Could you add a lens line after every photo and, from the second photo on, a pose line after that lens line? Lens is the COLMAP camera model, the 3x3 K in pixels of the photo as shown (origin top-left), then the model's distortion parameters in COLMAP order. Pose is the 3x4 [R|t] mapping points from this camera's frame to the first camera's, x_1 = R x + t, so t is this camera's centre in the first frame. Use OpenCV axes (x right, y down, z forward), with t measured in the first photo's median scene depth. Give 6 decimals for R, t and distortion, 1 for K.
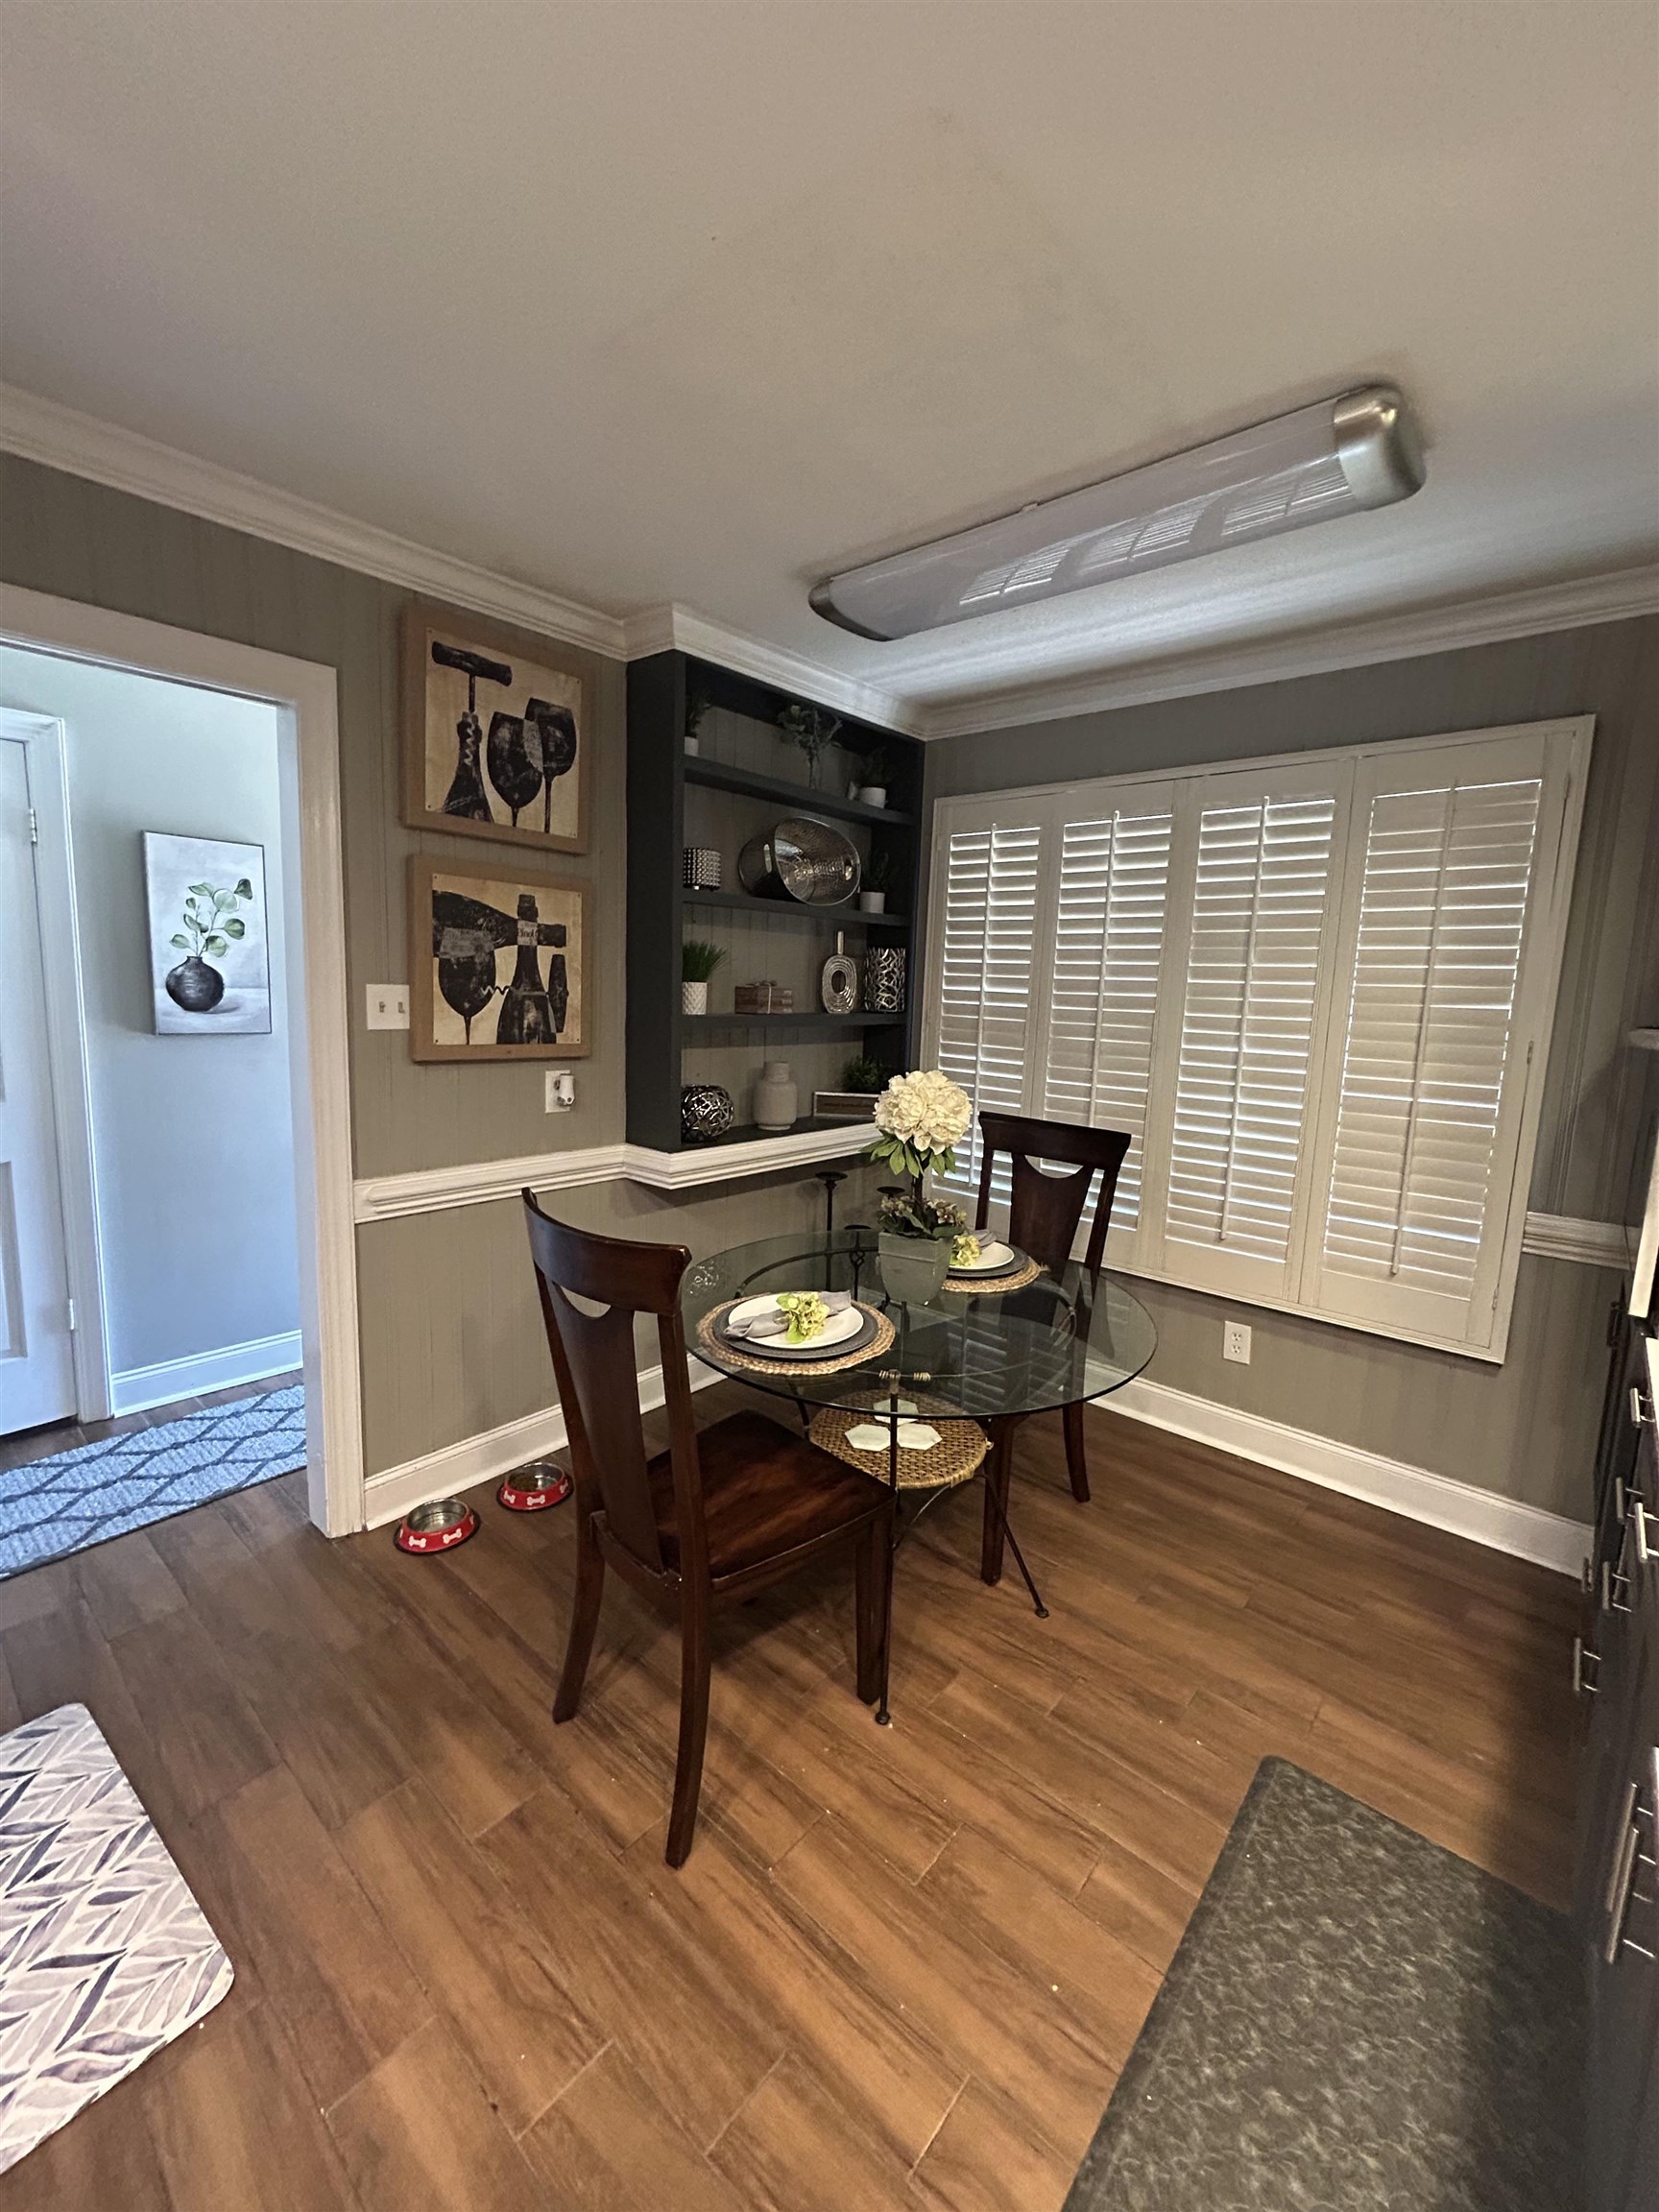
lens RADIAL K [[892.6, 0, 816.7], [0, 892.6, 1097.1], [0, 0, 1]] dist [-0.002219, 0.000943]
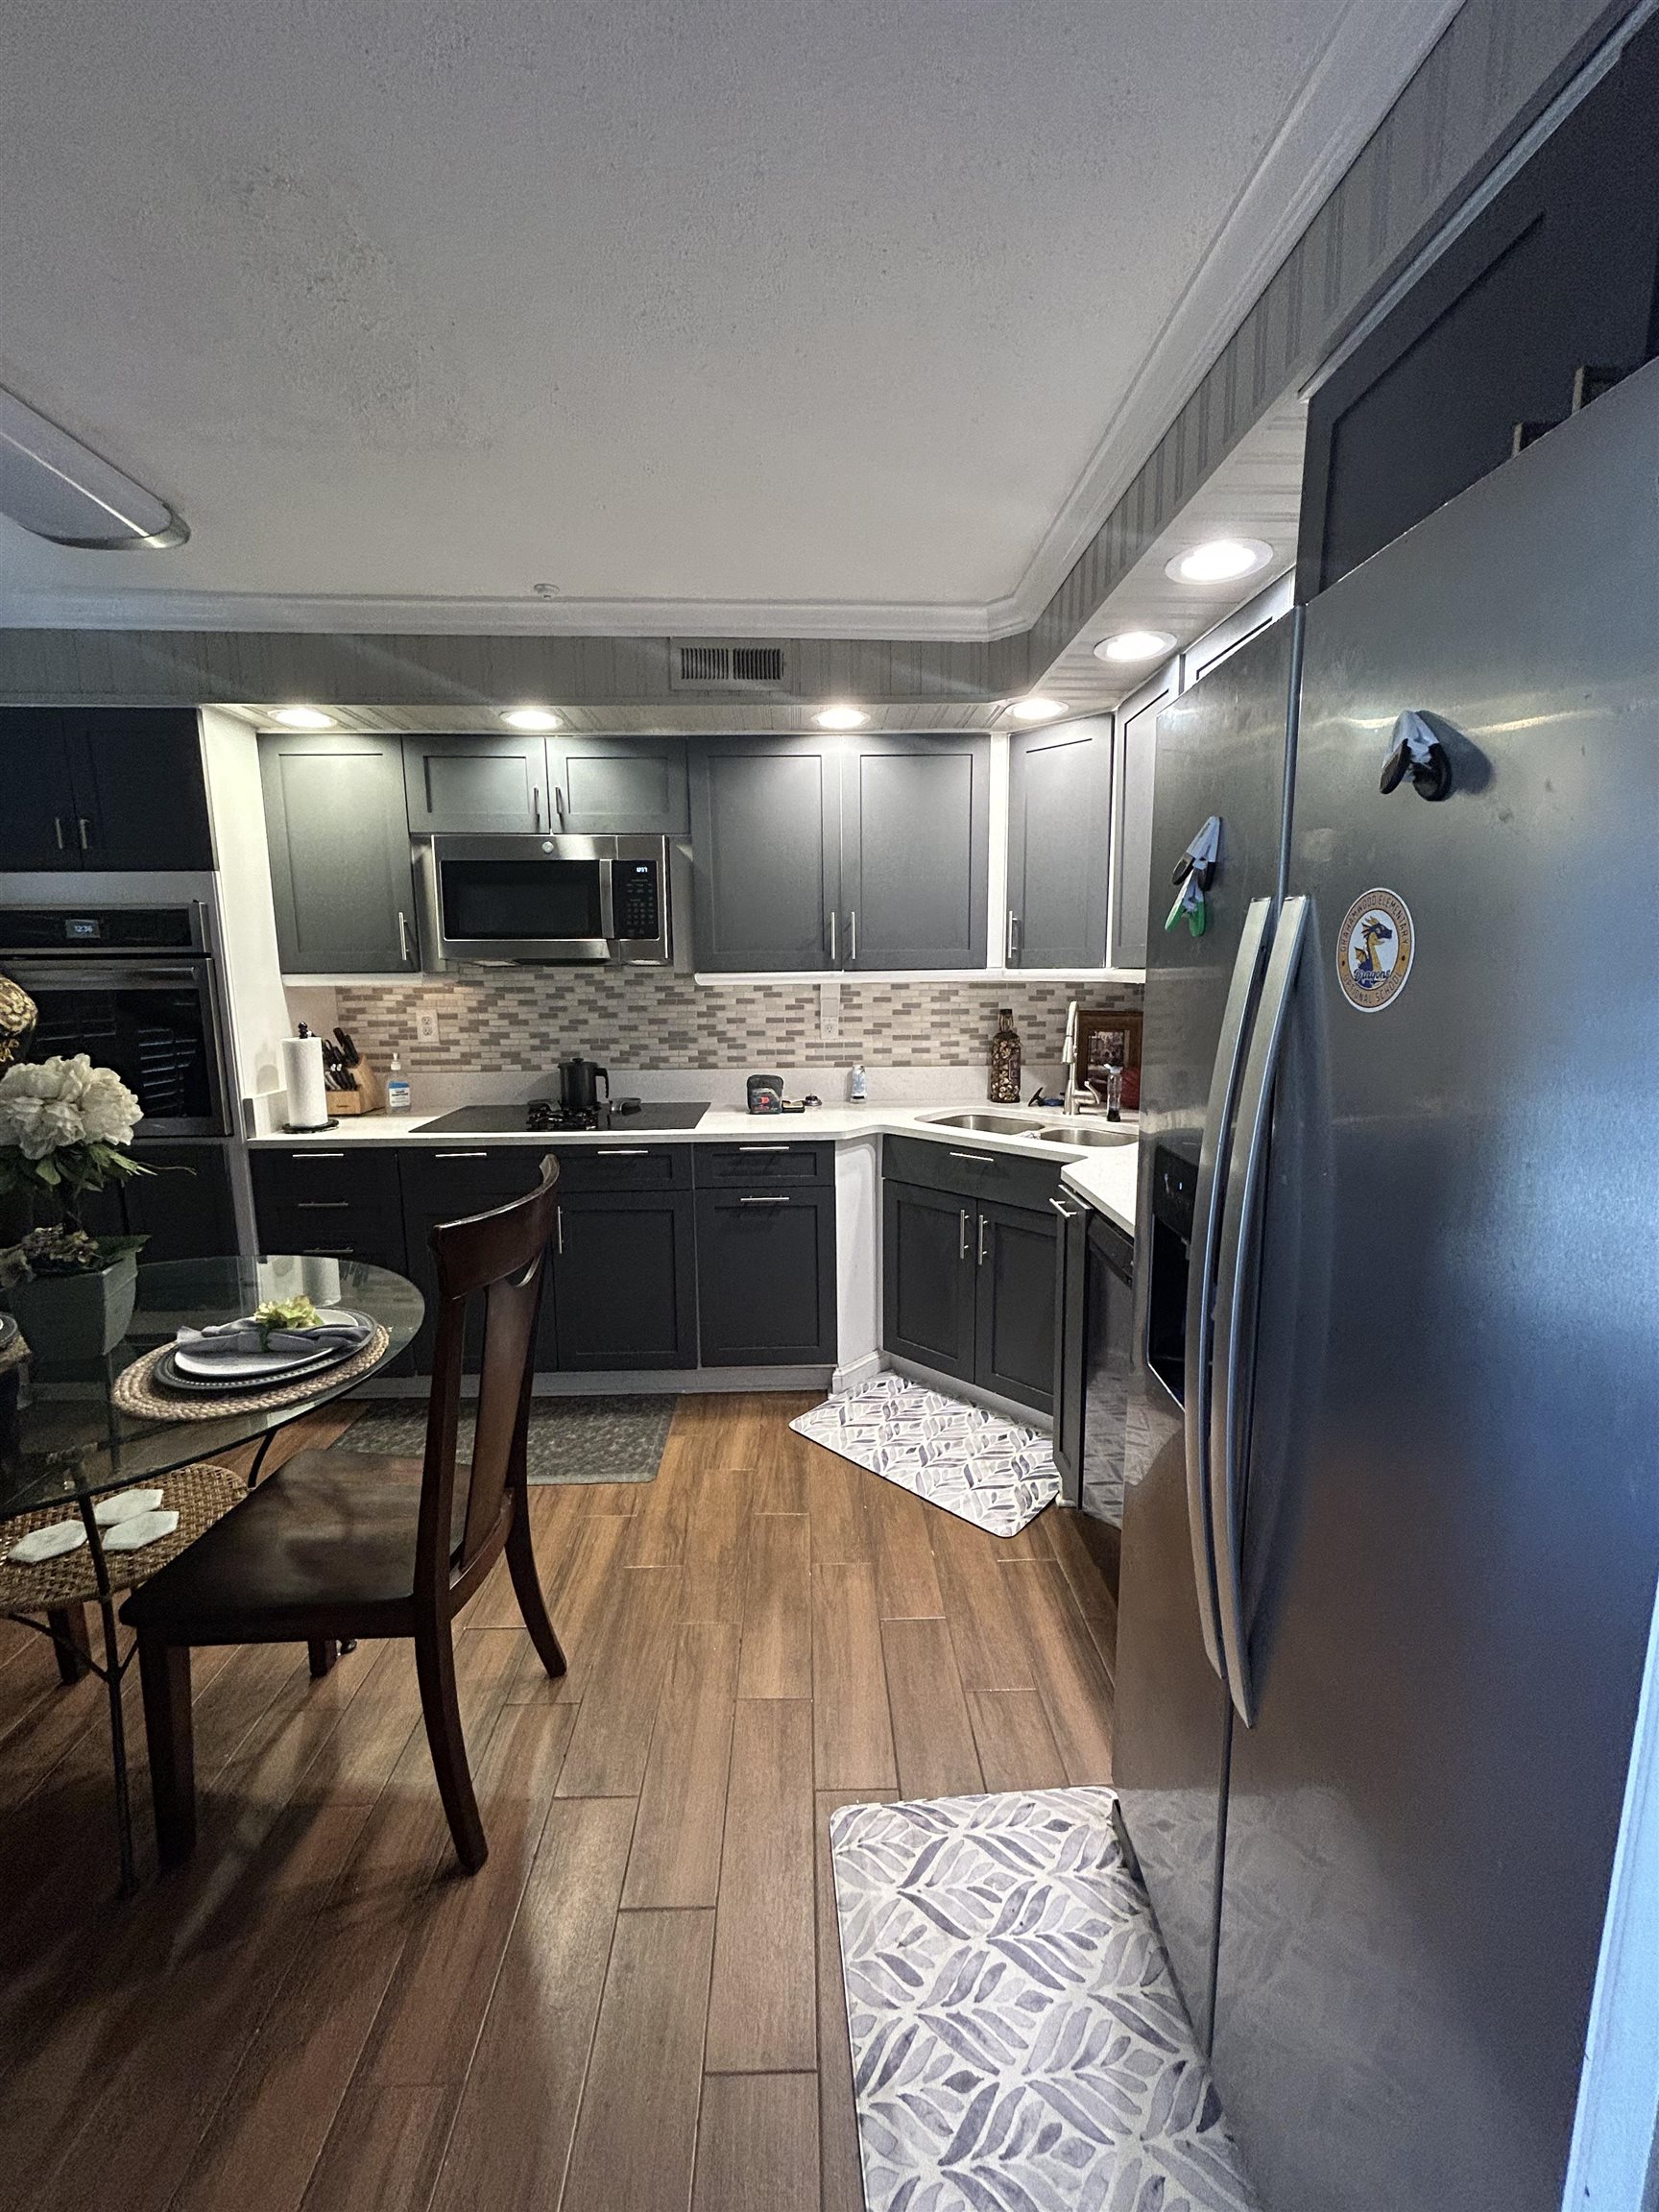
lens RADIAL K [[892.6, 0, 832.5], [0, 892.6, 1099.9], [0, 0, 1]] dist [-0.002219, 0.000943]
pose [[-0.690513, -0.144789, 0.708681, -0.786701], [0.070939, 0.961481, 0.265558, -0.138349], [-0.719833, 0.233644, -0.653644, 0.898944]]
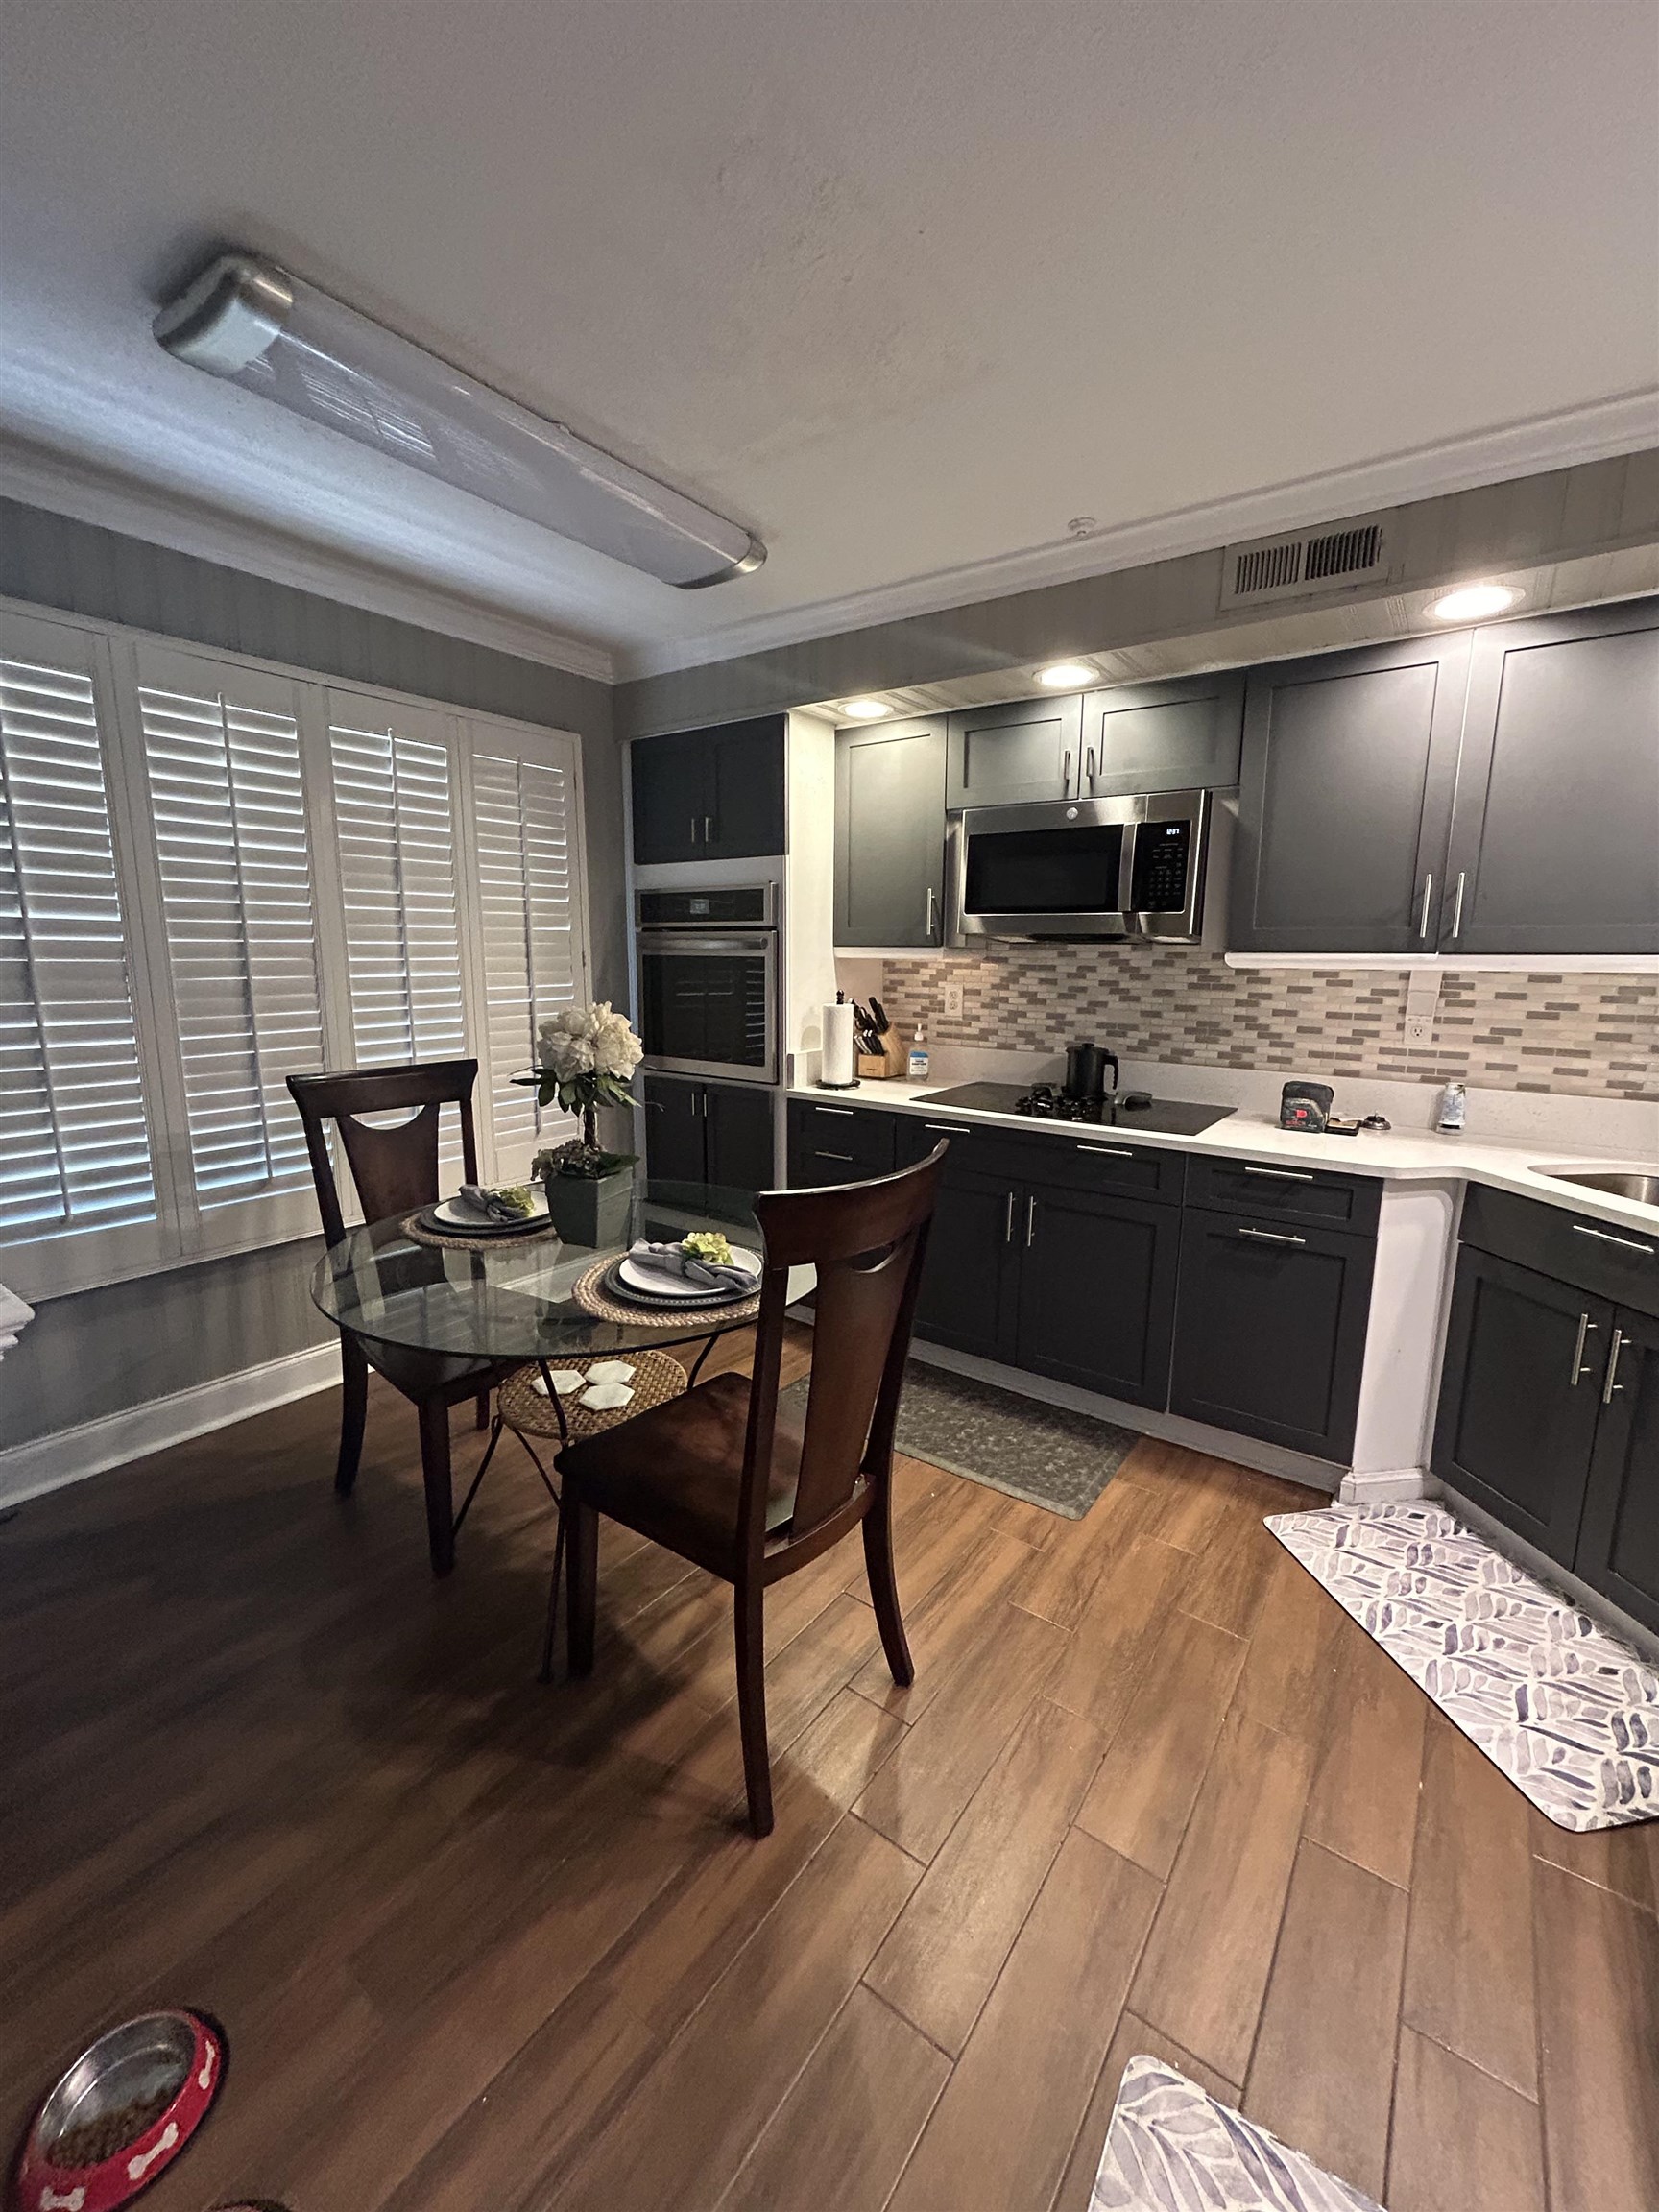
lens RADIAL K [[892.6, 0, 832.9], [0, 892.6, 1100.2], [0, 0, 1]] dist [-0.002219, 0.000943]
pose [[-0.095874, -0.208373, 0.973339, -0.752537], [0.111011, 0.969505, 0.218487, -0.100177], [-0.989184, 0.128999, -0.069819, 0.716730]]
